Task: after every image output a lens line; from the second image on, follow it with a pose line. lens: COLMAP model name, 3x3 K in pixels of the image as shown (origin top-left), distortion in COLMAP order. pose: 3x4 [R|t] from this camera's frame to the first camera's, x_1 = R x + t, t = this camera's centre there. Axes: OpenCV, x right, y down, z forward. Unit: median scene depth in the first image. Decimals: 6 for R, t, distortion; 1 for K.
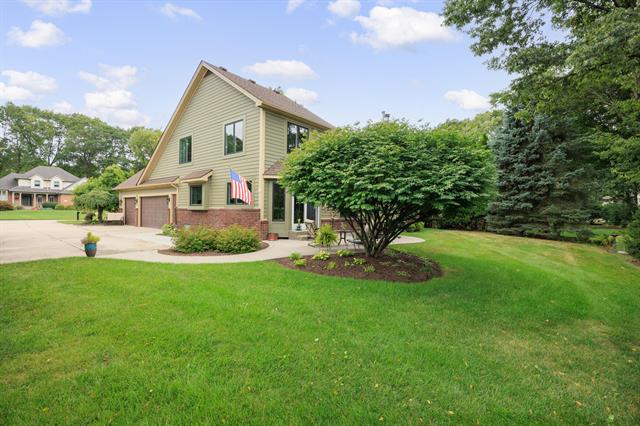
lens RADIAL K [[303.0, 0, 320.0], [0, 303.0, 213.0], [0, 0, 1]] dist [0.000734, -0.000054]
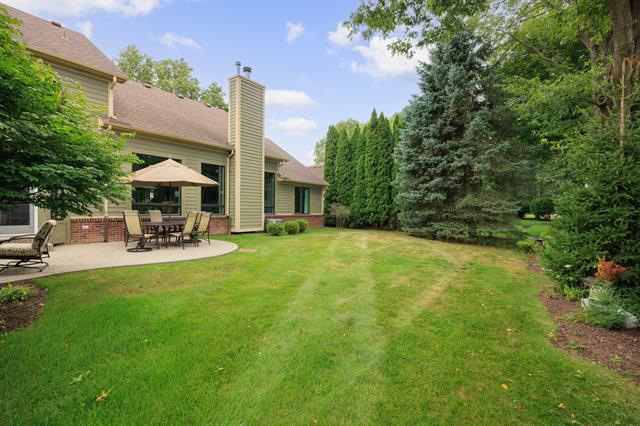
lens RADIAL K [[303.0, 0, 320.0], [0, 303.0, 213.0], [0, 0, 1]] dist [0.000734, -0.000054]
pose [[0.998049, -0.009398, 0.061717, 0.353168], [0.009184, 0.999951, 0.003752, 0.009131], [-0.061749, -0.003178, 0.998087, 0.297970]]
